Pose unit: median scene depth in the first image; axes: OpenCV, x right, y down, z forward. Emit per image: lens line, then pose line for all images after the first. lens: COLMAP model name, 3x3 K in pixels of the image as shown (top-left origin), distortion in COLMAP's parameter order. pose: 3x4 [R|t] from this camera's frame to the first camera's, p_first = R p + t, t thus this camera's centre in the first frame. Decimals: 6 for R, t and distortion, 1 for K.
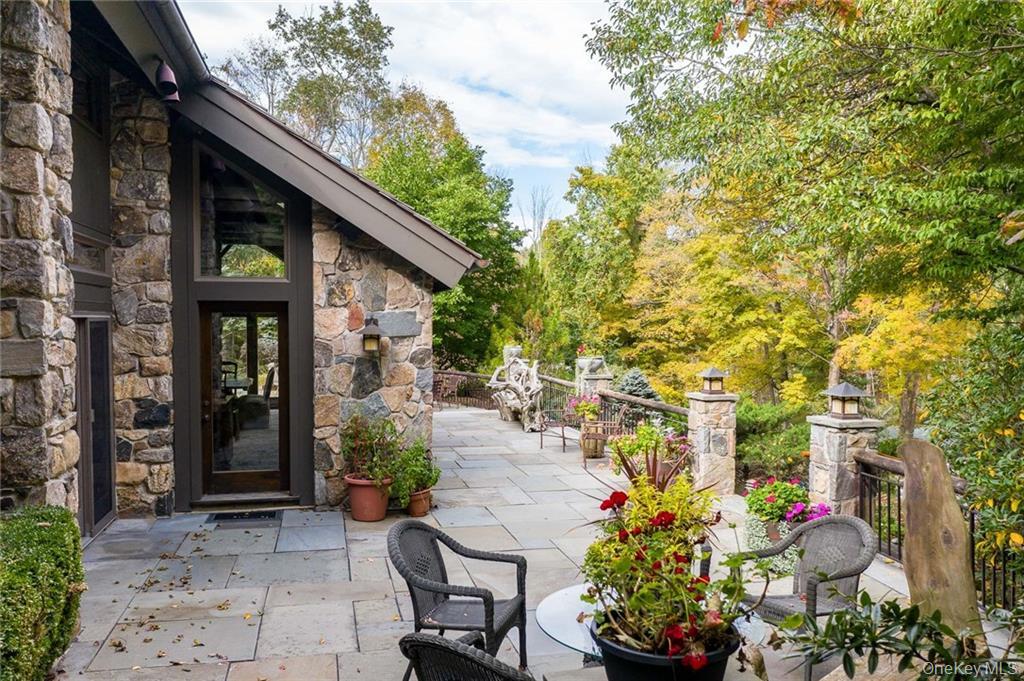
lens RADIAL K [[821.6, 0, 513.6], [0, 821.6, 346.7], [0, 0, 1]] dist [-0.002938, 0.013306]
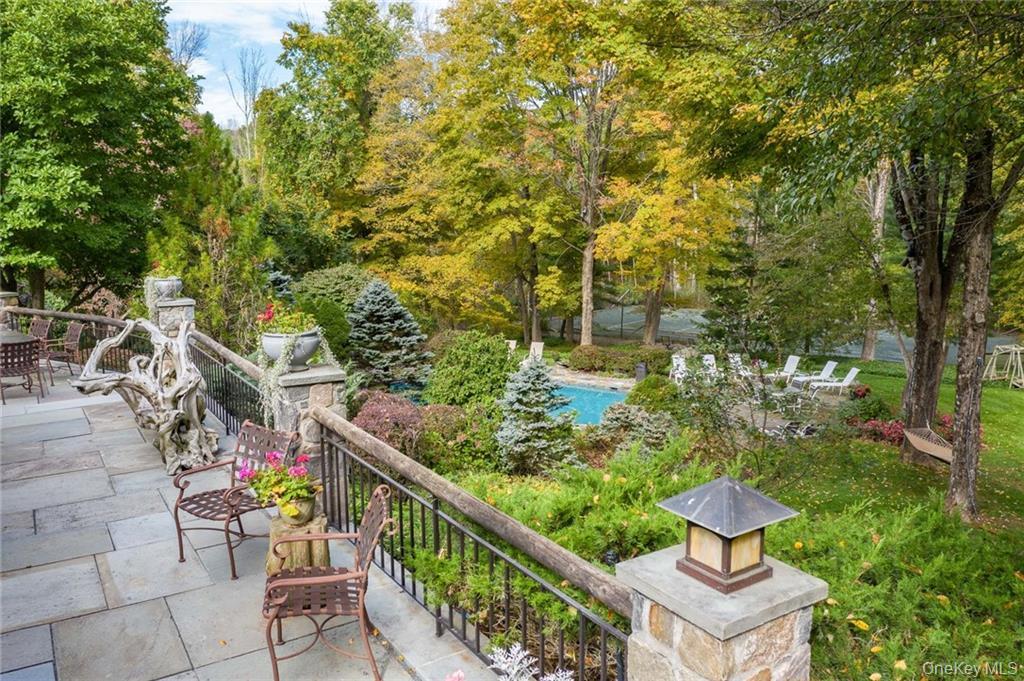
lens RADIAL K [[821.6, 0, 513.6], [0, 821.6, 346.7], [0, 0, 1]] dist [-0.002938, 0.013306]
pose [[0.949054, -0.067739, 0.307745, 0.017002], [0.024299, 0.989445, 0.142856, -0.009309], [-0.314174, -0.128100, 0.940683, 0.131715]]
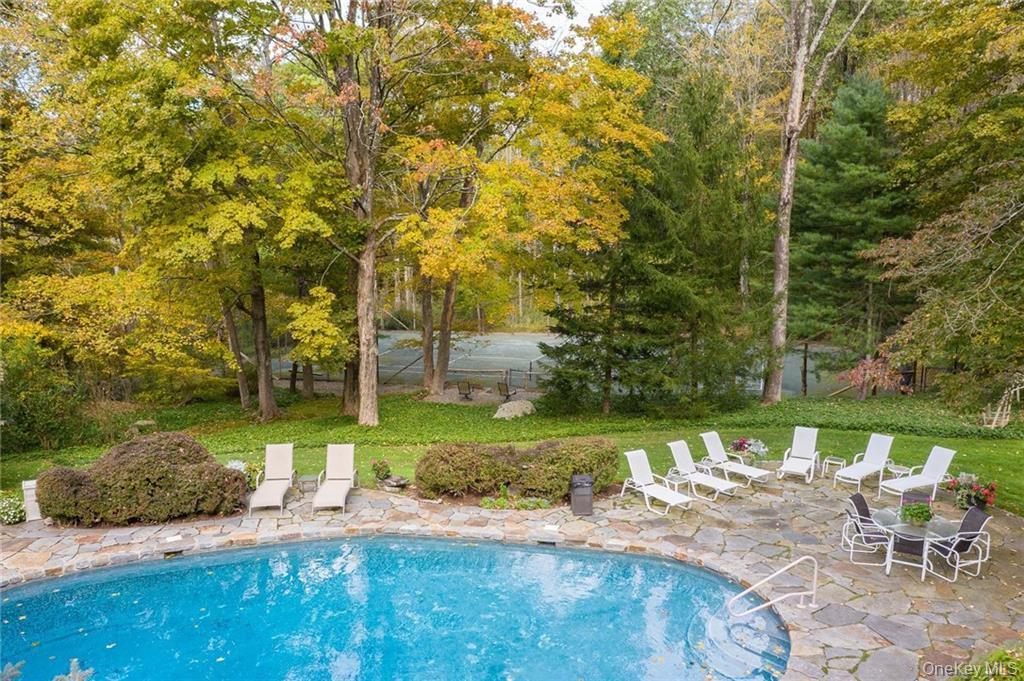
lens RADIAL K [[821.6, 0, 513.6], [0, 821.6, 346.7], [0, 0, 1]] dist [-0.002938, 0.013306]
pose [[0.743804, -0.124079, 0.656780, 0.084621], [0.037727, 0.988846, 0.144087, -0.000182], [-0.667332, -0.082394, 0.740189, 0.482873]]
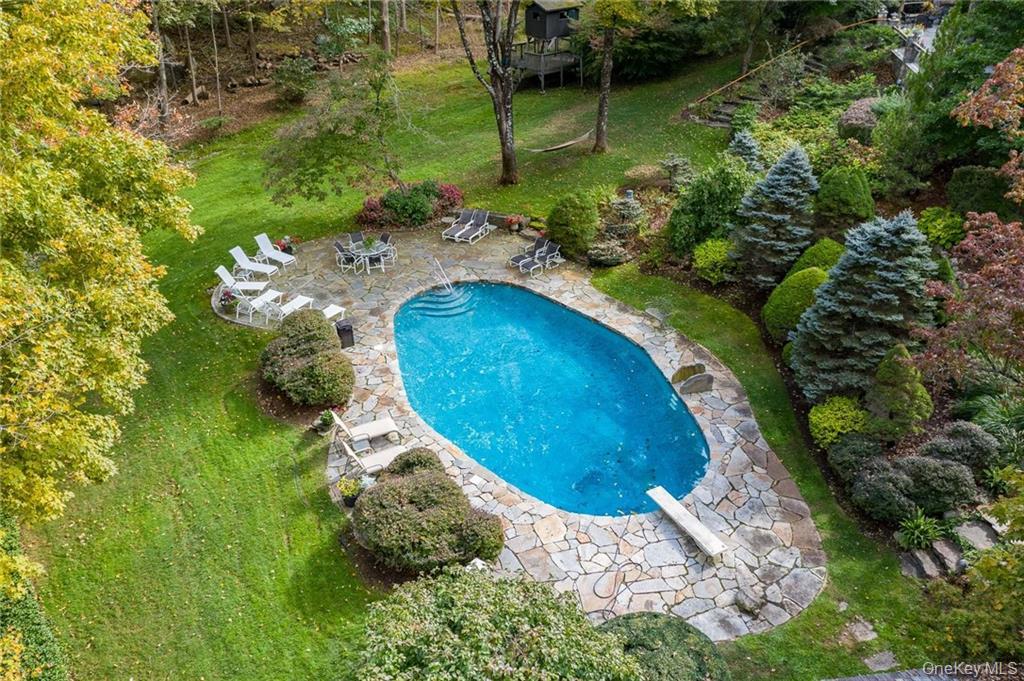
lens RADIAL K [[821.6, 0, 513.6], [0, 821.6, 346.7], [0, 0, 1]] dist [-0.002938, 0.013306]
pose [[-0.917902, -0.198136, 0.343801, 0.045442], [0.016722, 0.846331, 0.532395, -0.148399], [-0.396455, 0.494435, -0.773535, 1.039693]]
